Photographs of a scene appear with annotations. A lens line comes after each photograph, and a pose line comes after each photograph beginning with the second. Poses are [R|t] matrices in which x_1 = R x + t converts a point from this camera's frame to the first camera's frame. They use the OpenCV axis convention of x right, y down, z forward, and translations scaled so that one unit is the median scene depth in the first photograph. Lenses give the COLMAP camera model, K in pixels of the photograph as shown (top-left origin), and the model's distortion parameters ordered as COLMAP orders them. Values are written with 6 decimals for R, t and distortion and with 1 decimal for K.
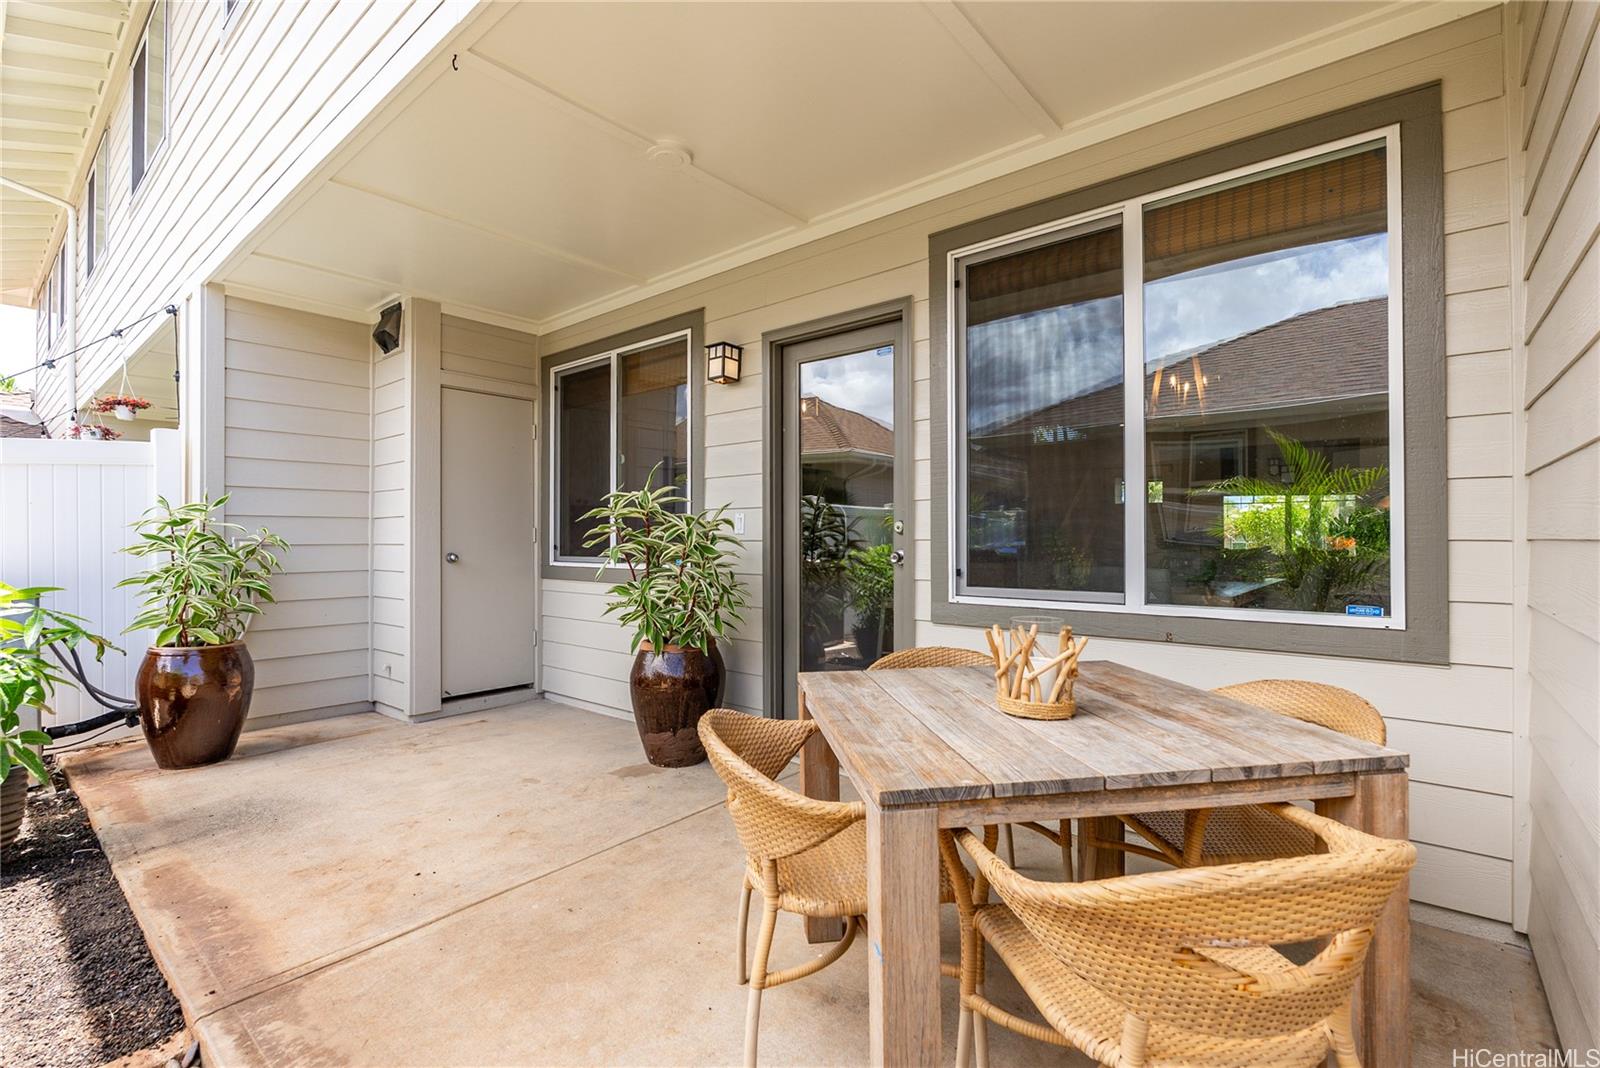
lens RADIAL K [[719.0, 0, 811.7], [0, 719.0, 536.8], [0, 0, 1]] dist [-0.004058, -0.000569]
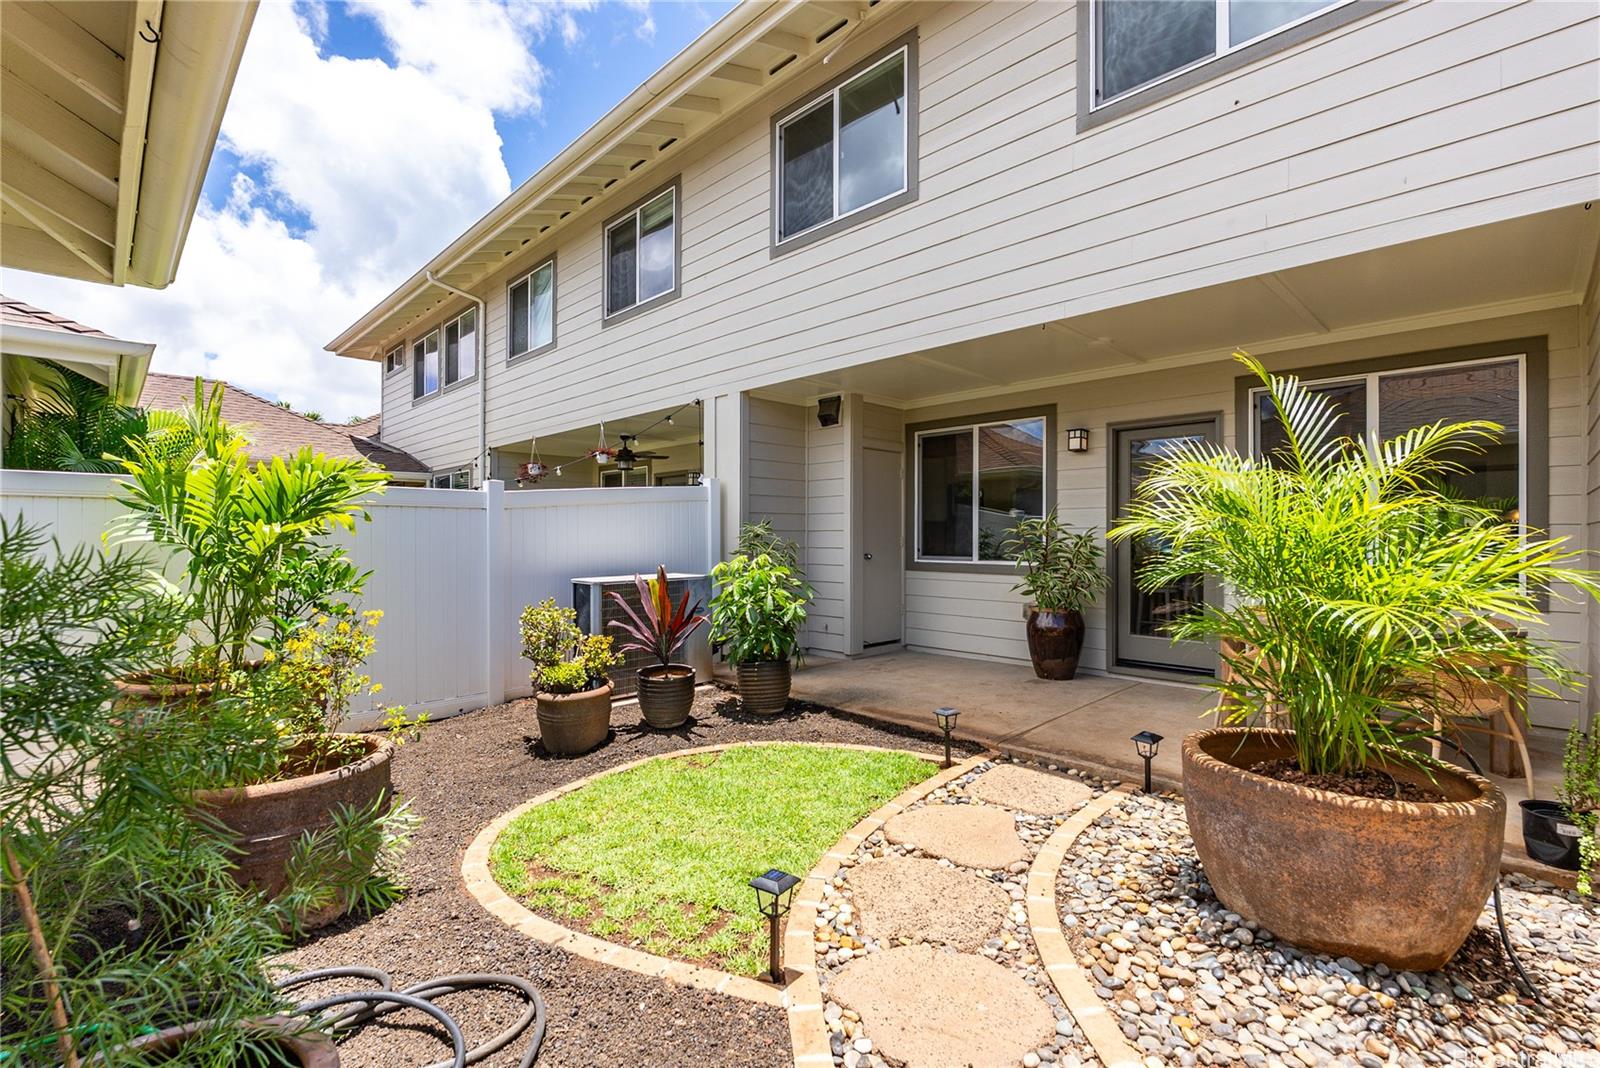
lens RADIAL K [[719.0, 0, 805.8], [0, 719.0, 531.8], [0, 0, 1]] dist [-0.004058, -0.000569]
pose [[0.994191, 0.002102, -0.107606, -0.574854], [-0.002167, 0.999998, -0.000481, -0.029775], [0.107605, 0.000712, 0.994193, -0.718157]]
